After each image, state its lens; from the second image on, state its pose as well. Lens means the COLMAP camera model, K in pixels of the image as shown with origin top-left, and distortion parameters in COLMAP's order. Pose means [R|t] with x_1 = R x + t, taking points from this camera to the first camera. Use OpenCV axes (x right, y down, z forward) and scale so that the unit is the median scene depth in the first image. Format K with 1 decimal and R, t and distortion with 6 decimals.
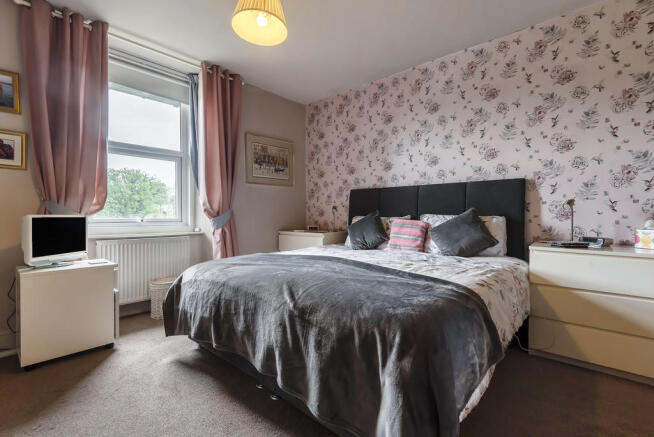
lens RADIAL K [[299.3, 0, 327.0], [0, 299.3, 218.5], [0, 0, 1]] dist [-0.000708, -0.000066]
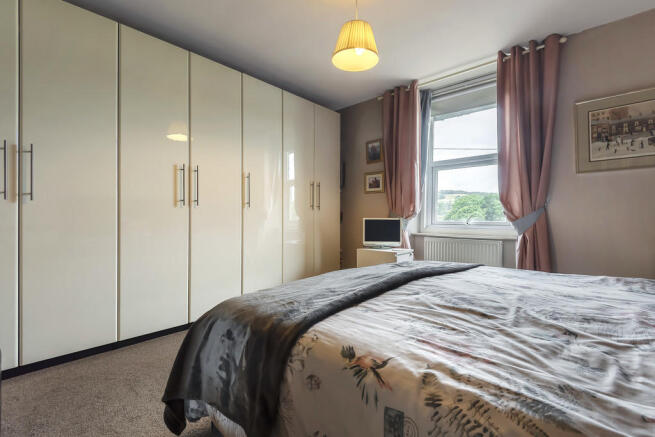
lens RADIAL K [[295.6, 0, 327.5], [0, 295.6, 218.5], [0, 0, 1]] dist [-0.000627, -0.000072]
pose [[-0.000941, -0.001702, -0.999998, 0.515248], [-0.014130, 0.999899, -0.001688, -0.001987], [0.999900, 0.014129, -0.000965, 0.490352]]
